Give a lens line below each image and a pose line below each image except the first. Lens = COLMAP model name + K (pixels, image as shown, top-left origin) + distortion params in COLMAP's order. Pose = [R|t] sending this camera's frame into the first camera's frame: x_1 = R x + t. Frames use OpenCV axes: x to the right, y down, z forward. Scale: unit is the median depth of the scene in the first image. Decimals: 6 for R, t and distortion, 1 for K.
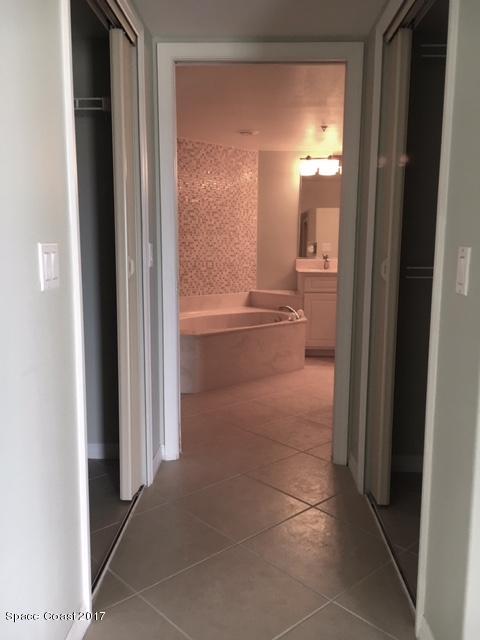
lens RADIAL K [[548.6, 0, 239.1], [0, 548.6, 321.7], [0, 0, 1]] dist [0.041028, -0.047867]
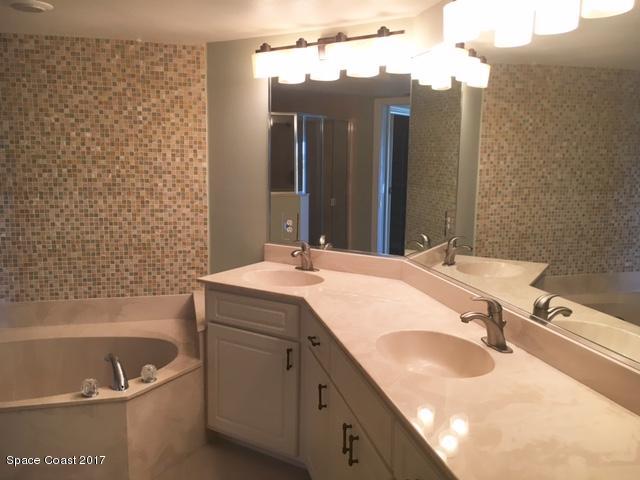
lens RADIAL K [[548.6, 0, 320.7], [0, 548.6, 237.9], [0, 0, 1]] dist [0.041028, -0.047867]
pose [[0.870945, 0.074937, -0.485633, 0.435690], [-0.076974, 0.996908, 0.015784, -0.140845], [0.485315, 0.023634, 0.874020, 0.605914]]
